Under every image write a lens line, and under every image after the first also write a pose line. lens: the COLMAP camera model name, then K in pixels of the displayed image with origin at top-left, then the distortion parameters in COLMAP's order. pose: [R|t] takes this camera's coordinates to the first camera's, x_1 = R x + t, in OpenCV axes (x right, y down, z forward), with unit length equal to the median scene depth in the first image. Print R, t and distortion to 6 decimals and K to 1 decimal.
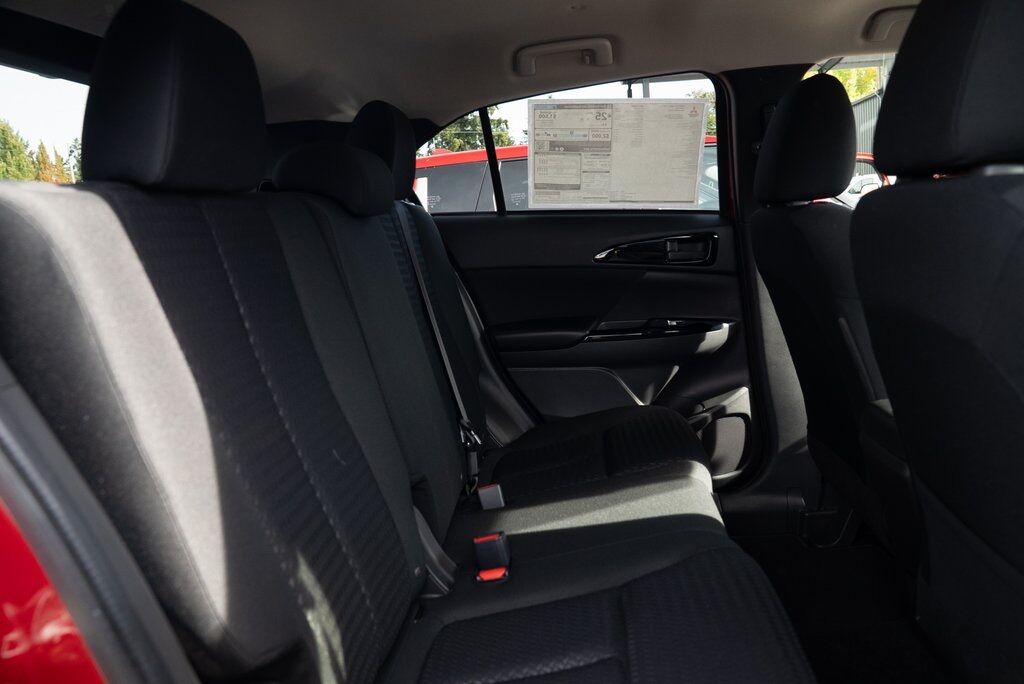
lens RADIAL K [[717.4, 0, 507.8], [0, 717.4, 345.8], [0, 0, 1]] dist [-0.125048, 0.089062]
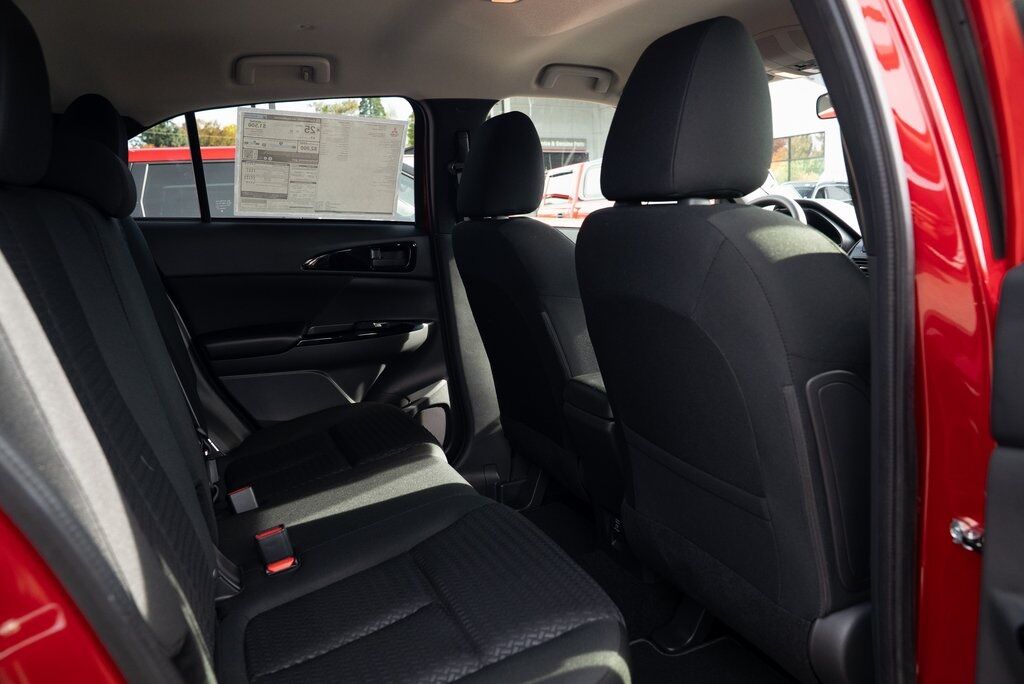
lens RADIAL K [[717.4, 0, 515.2], [0, 717.4, 344.6], [0, 0, 1]] dist [-0.125048, 0.089062]
pose [[0.867278, -0.046883, 0.495612, -0.133671], [0.055034, 0.998483, -0.001852, 0.011930], [-0.494773, 0.028882, 0.868542, -0.045140]]
